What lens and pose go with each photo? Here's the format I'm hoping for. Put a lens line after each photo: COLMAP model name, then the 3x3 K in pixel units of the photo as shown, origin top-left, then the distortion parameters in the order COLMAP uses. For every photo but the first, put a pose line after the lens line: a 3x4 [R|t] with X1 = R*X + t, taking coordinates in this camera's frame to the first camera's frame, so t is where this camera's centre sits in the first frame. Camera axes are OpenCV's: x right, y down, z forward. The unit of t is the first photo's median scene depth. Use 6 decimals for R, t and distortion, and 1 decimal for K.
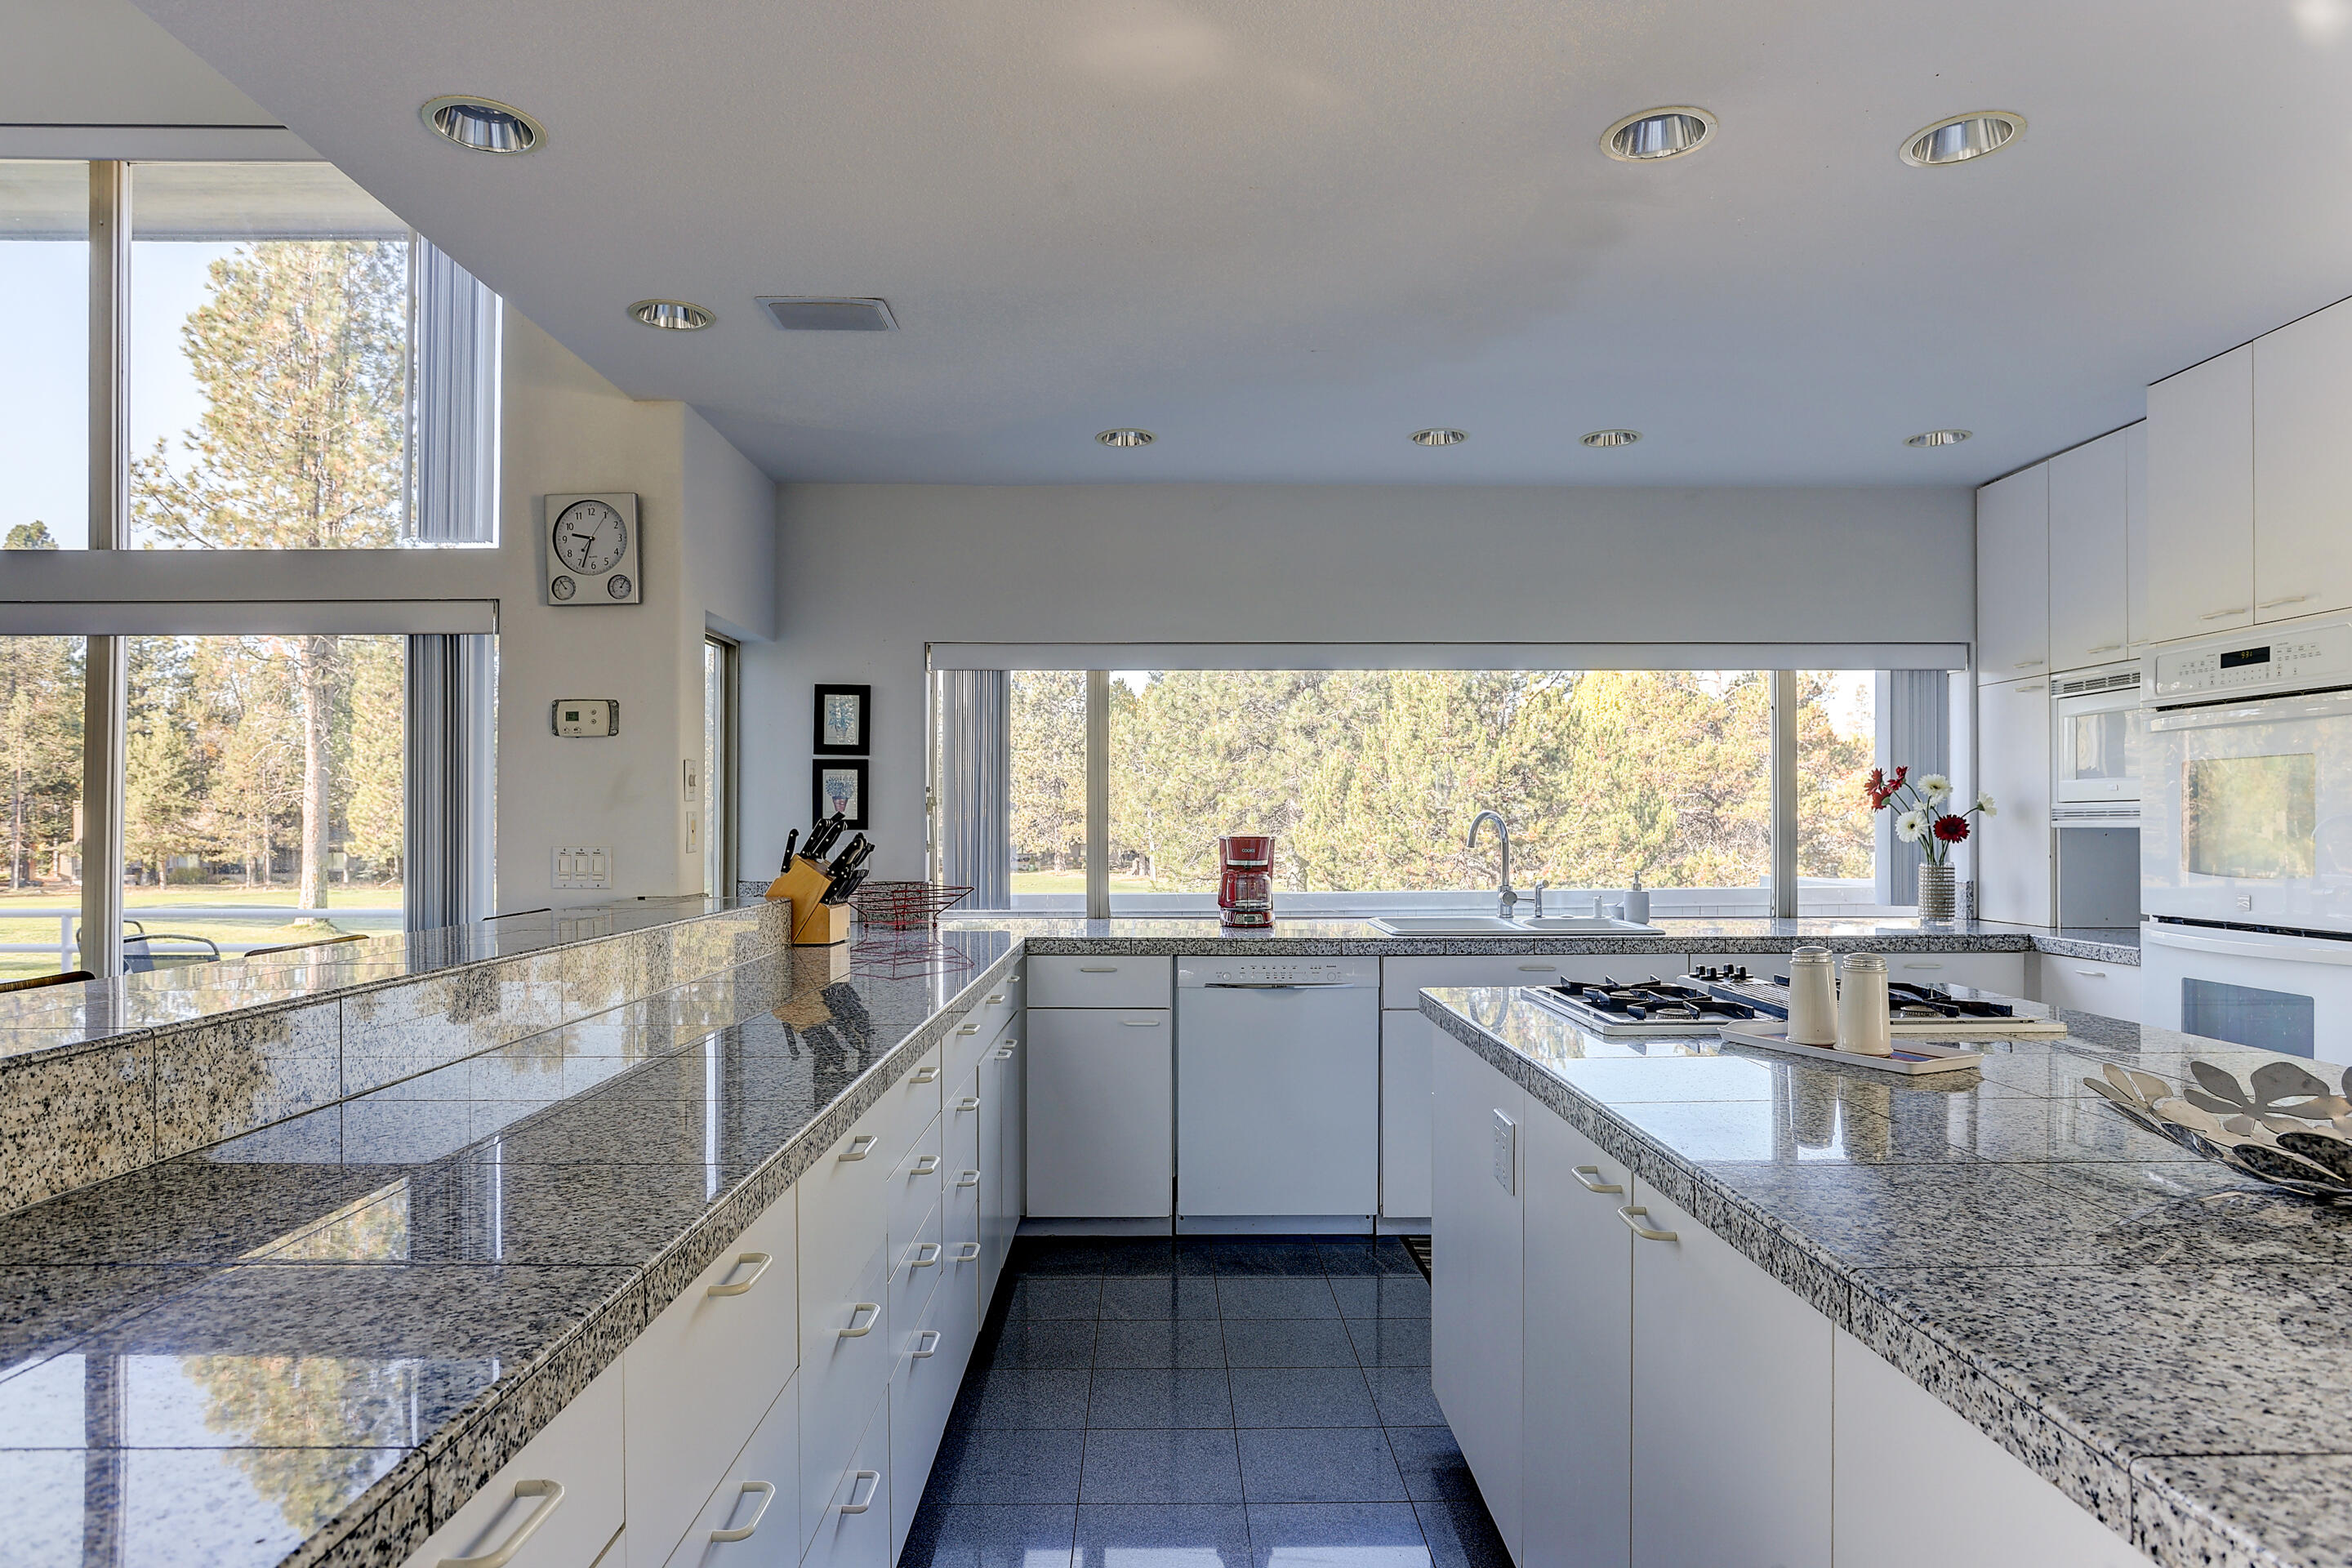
lens RADIAL K [[1353.9, 0, 1182.2], [0, 1353.9, 816.8], [0, 0, 1]] dist [-0.019333, 0.003771]
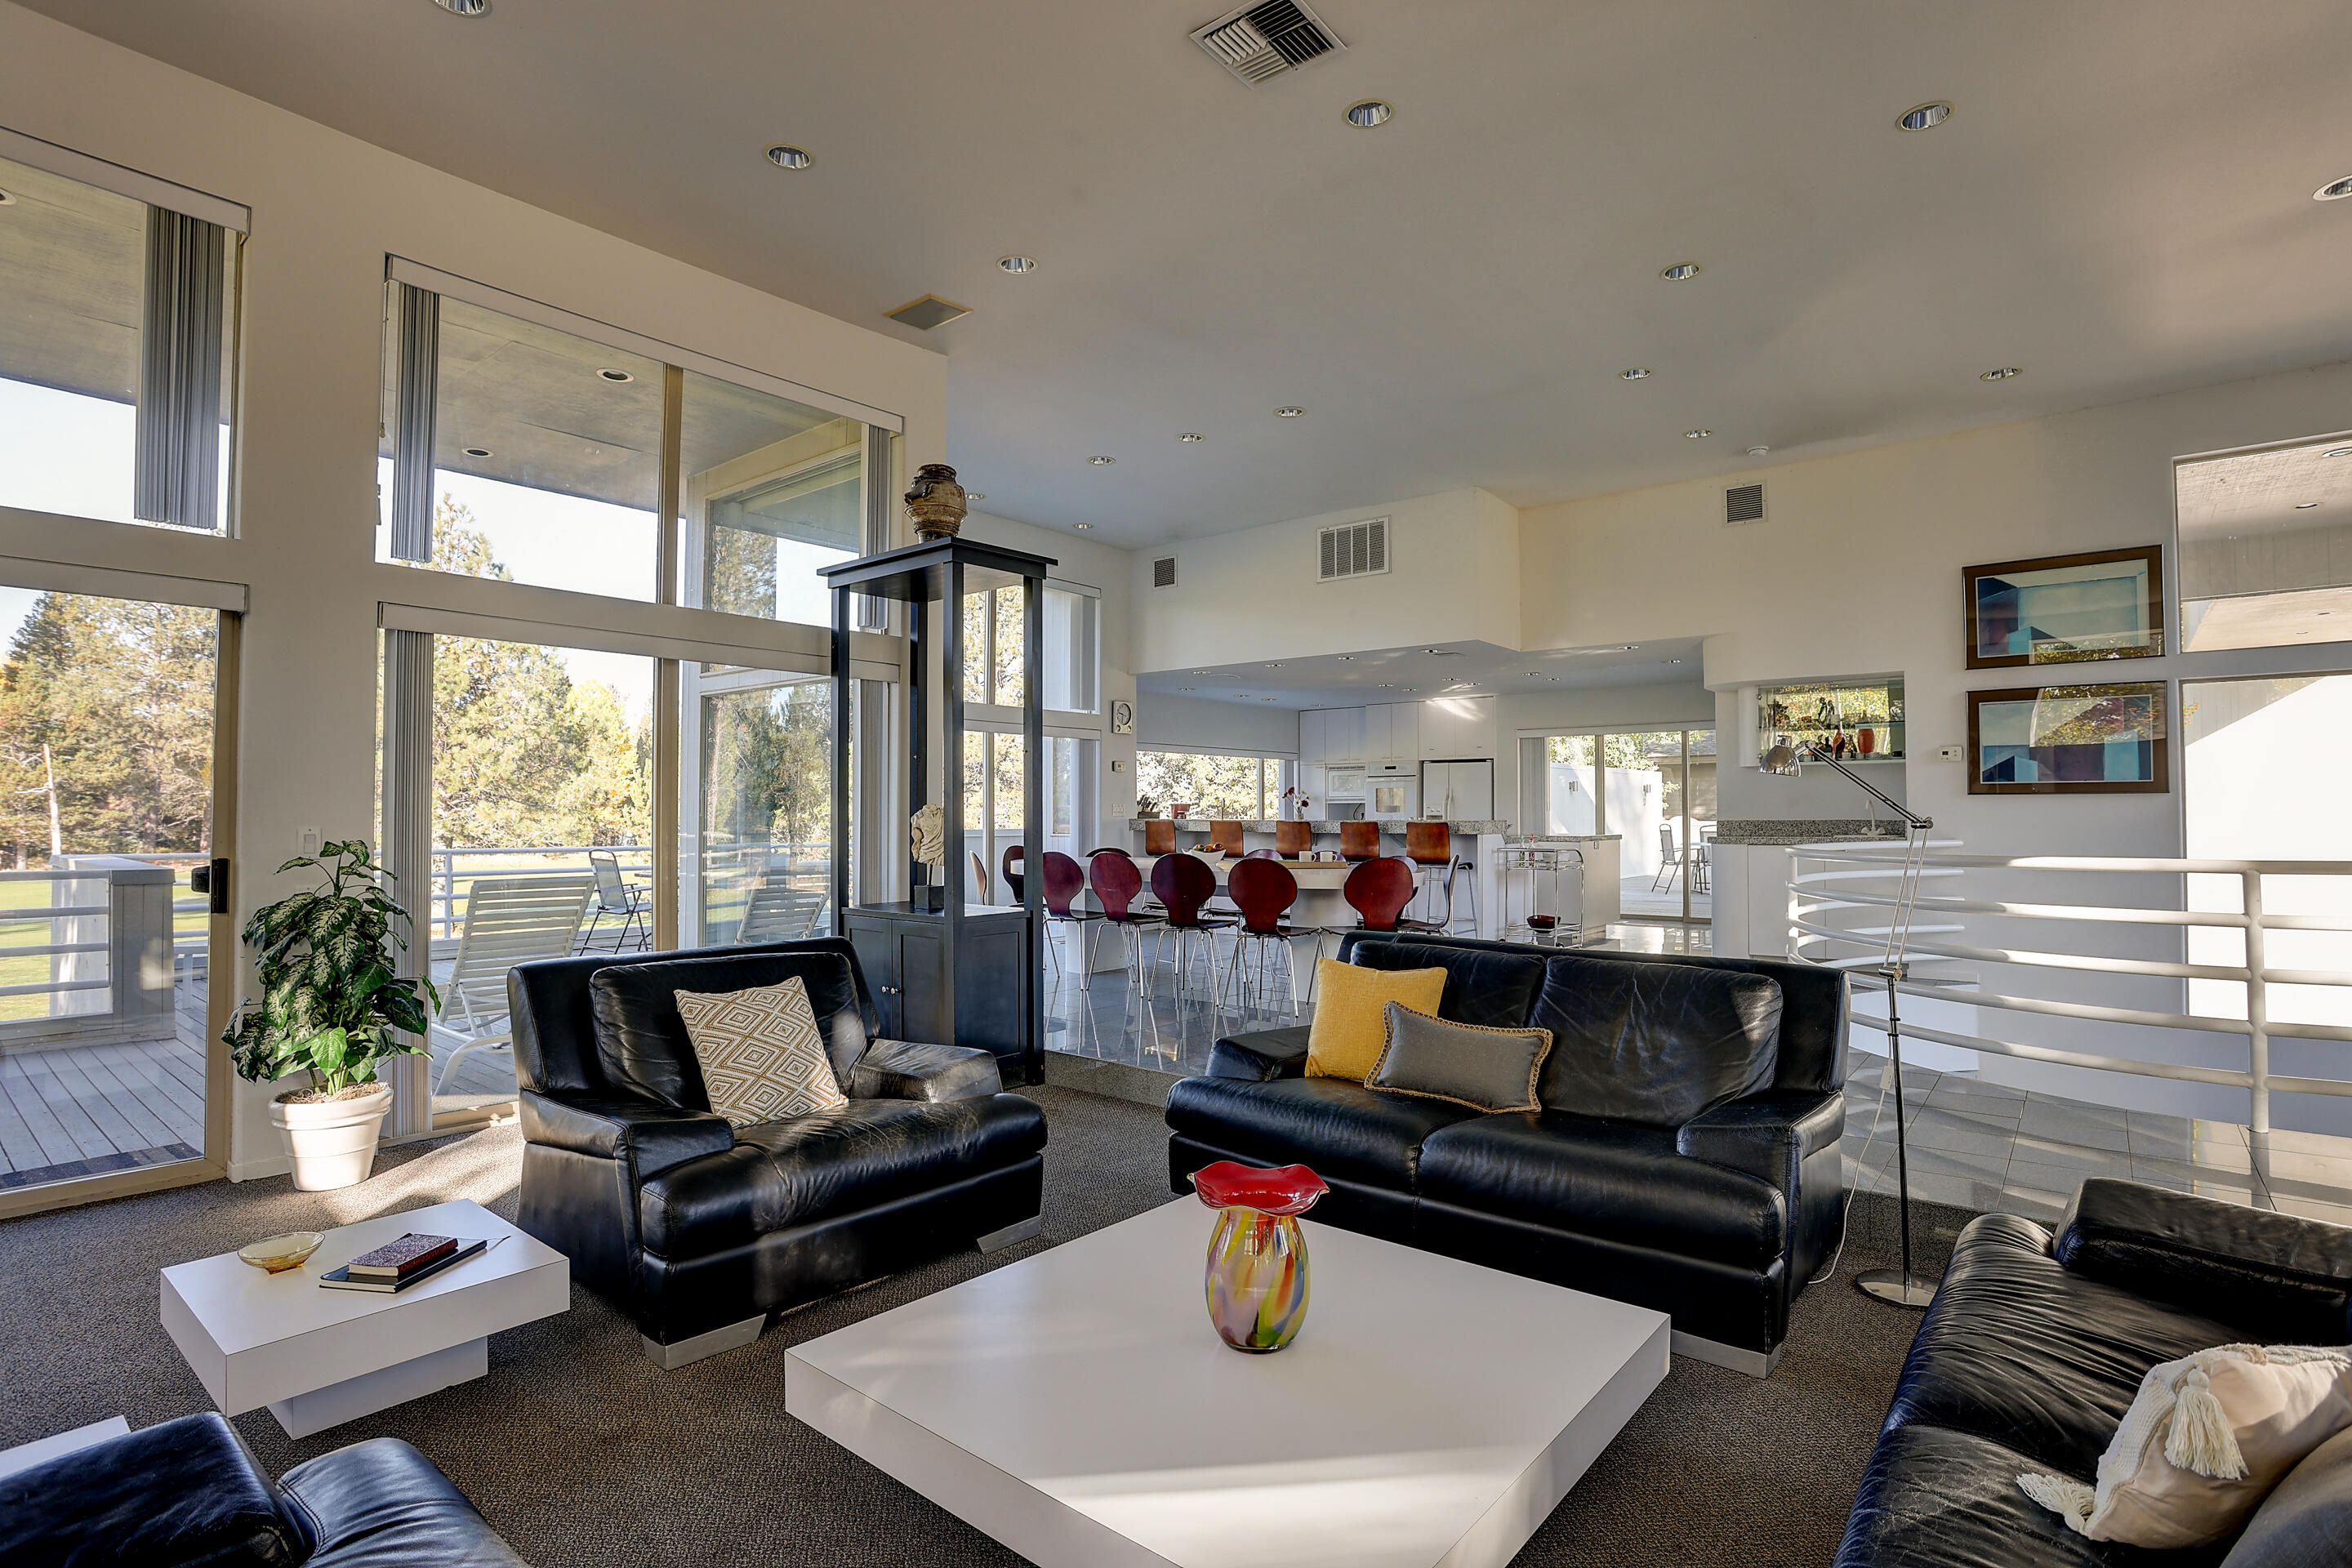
lens RADIAL K [[1160.1, 0, 1181.9], [0, 1160.1, 790.0], [0, 0, 1]] dist [-0.078325, 0.031404]
pose [[0.645295, 0.017755, 0.763727, -2.009429], [-0.004717, 0.999803, -0.019258, 0.032998], [-0.763919, 0.008825, 0.645252, -0.789969]]
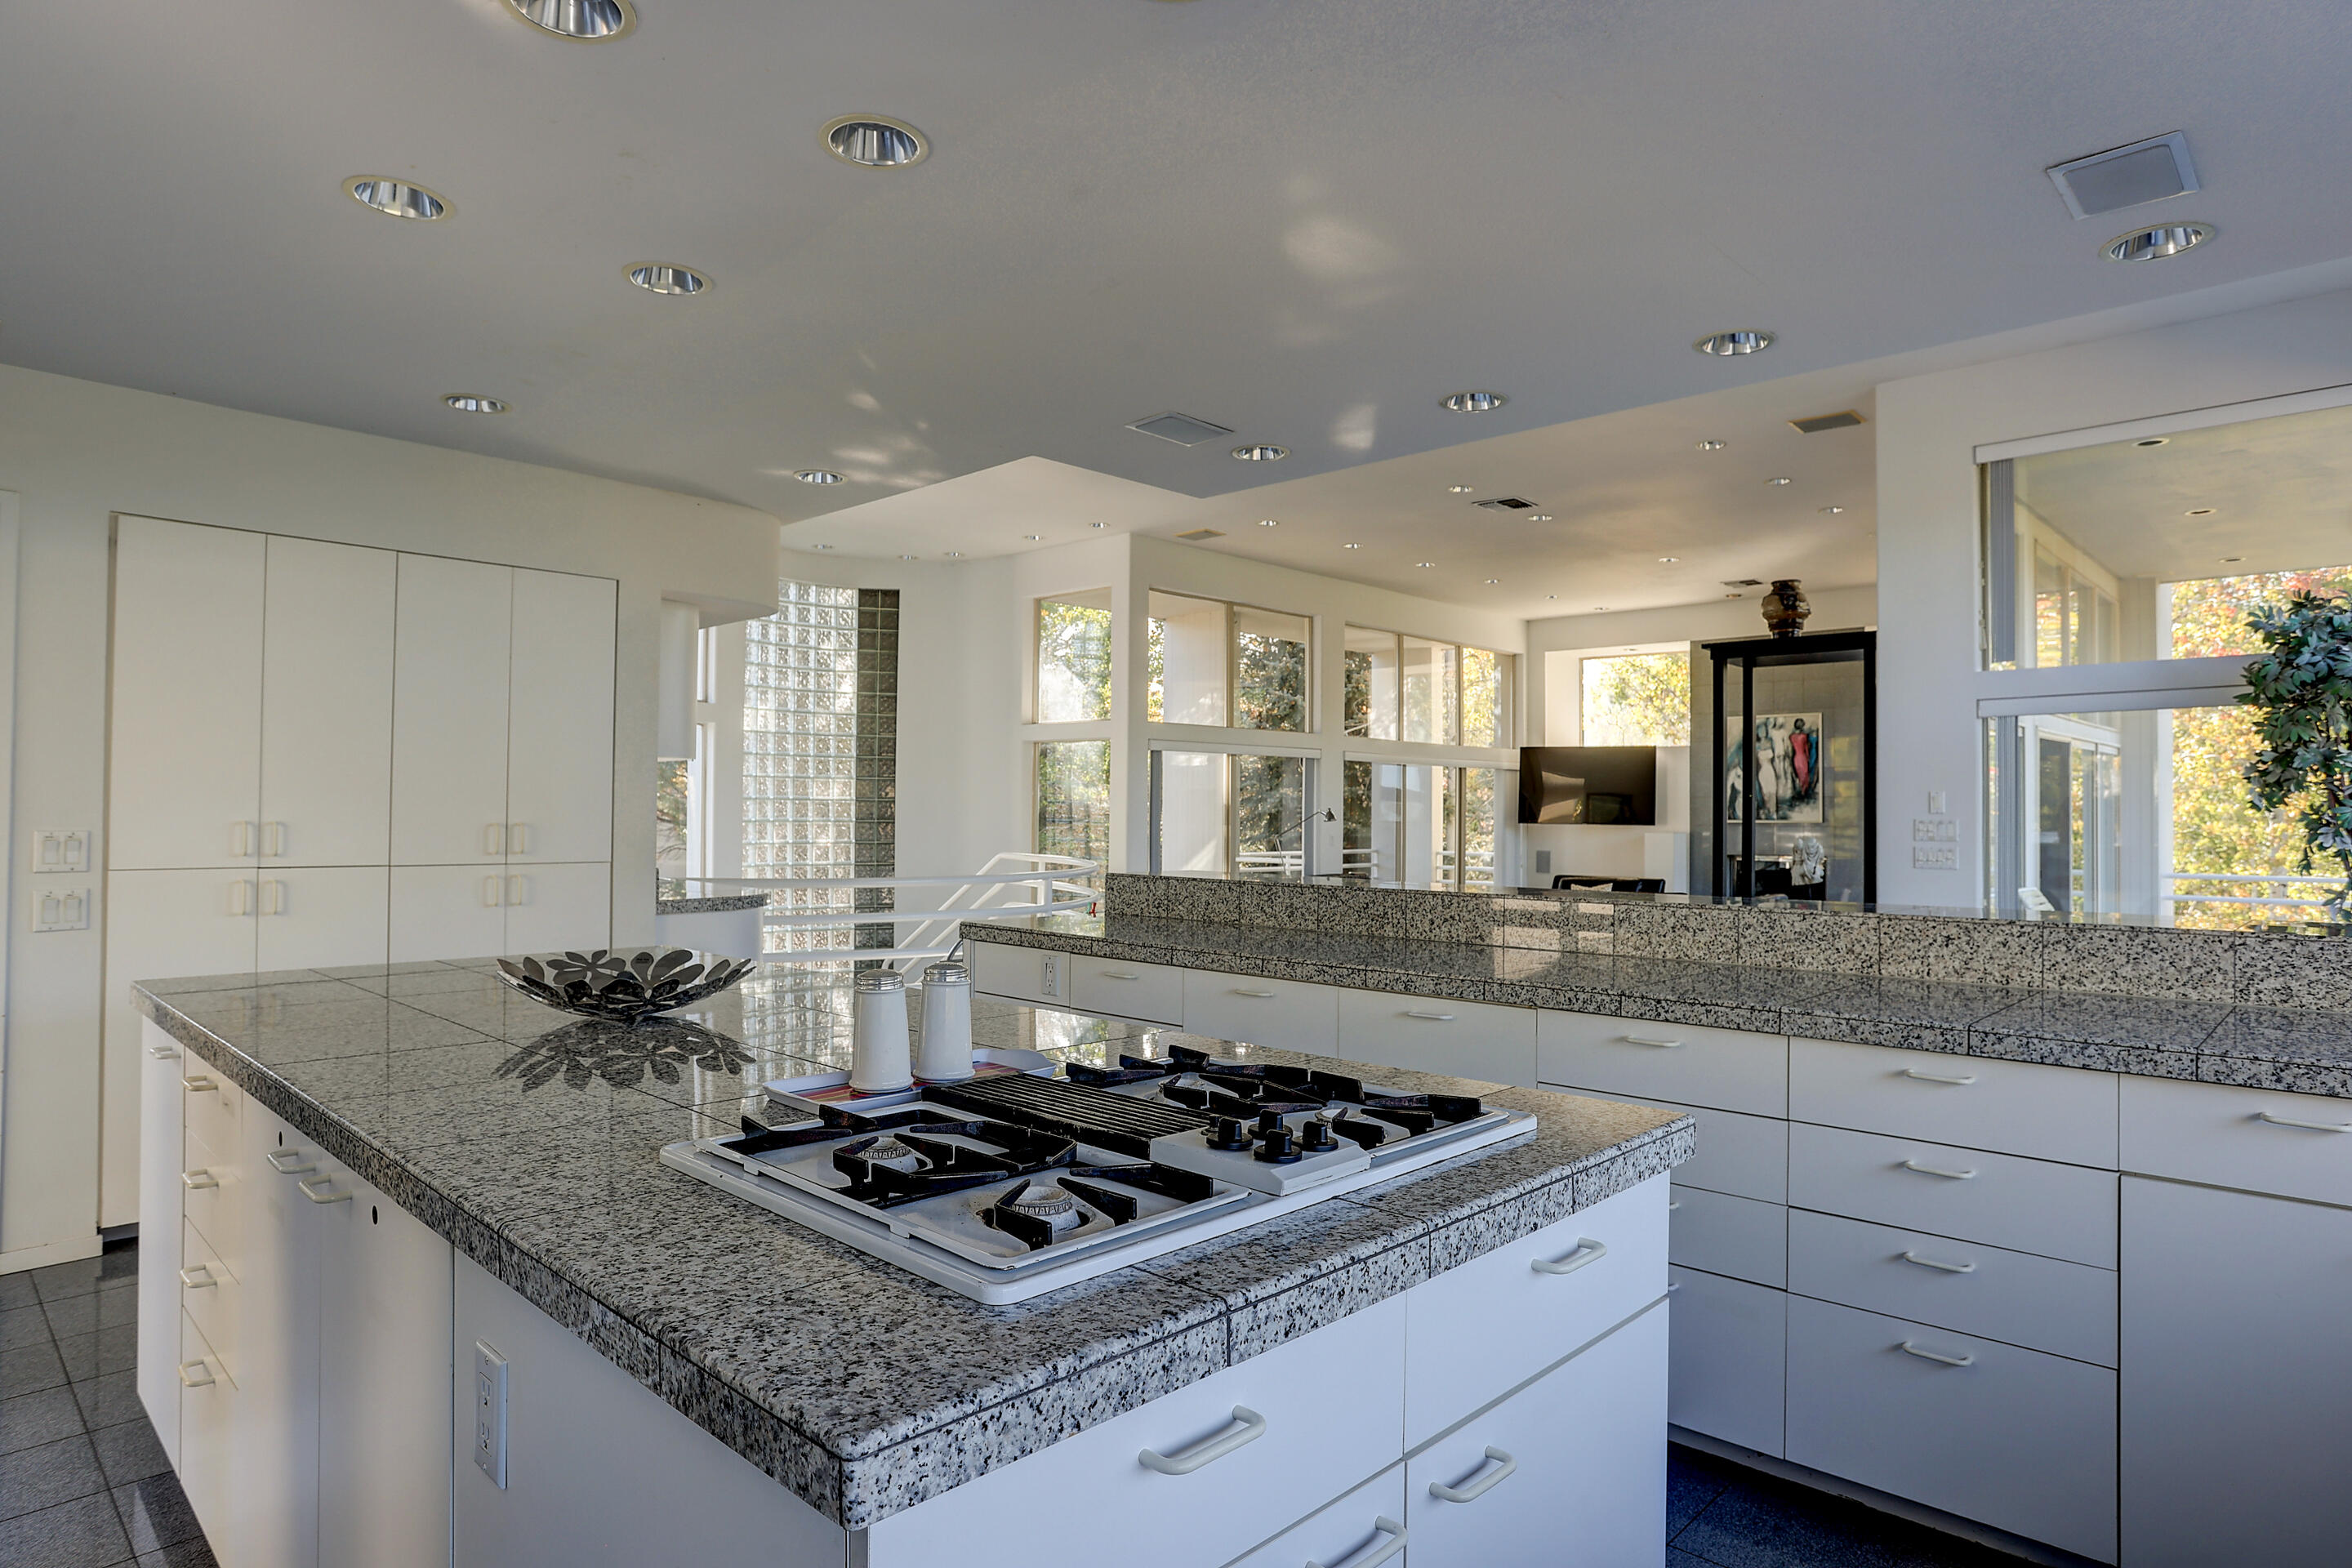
lens RADIAL K [[1324.8, 0, 1187.0], [0, 1324.8, 787.3], [0, 0, 1]] dist [-0.084044, 0.047022]
pose [[-0.700951, -0.017187, -0.713002, 0.426778], [-0.003753, 0.999785, -0.020410, 0.001015], [0.713200, -0.011631, -0.700865, 0.736476]]
